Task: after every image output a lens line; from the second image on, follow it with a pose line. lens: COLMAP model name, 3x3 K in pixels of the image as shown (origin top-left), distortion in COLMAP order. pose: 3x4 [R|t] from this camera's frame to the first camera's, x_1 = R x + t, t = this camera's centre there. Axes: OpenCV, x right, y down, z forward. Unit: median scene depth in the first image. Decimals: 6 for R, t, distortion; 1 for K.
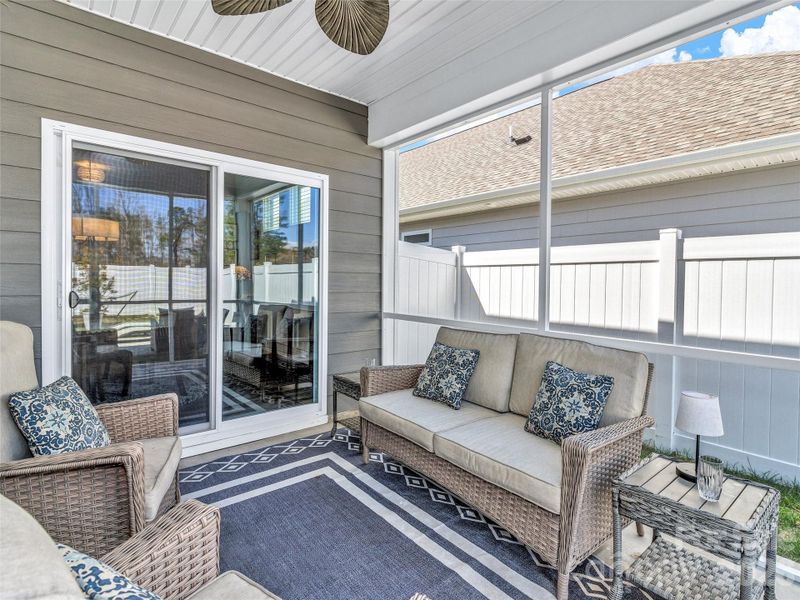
lens RADIAL K [[413.1, 0, 403.1], [0, 413.1, 290.5], [0, 0, 1]] dist [0.000141, 0.000518]
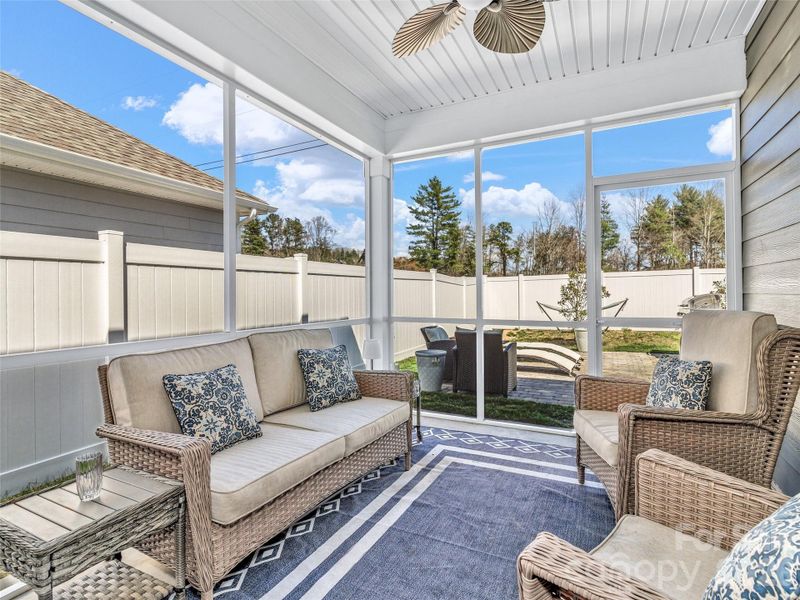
lens RADIAL K [[413.1, 0, 403.1], [0, 413.1, 290.5], [0, 0, 1]] dist [0.000141, 0.000518]
pose [[-0.399343, -0.004959, 0.916788, -0.706619], [0.025012, 0.999554, 0.016301, -0.007066], [-0.916460, 0.029441, -0.399041, 1.021424]]
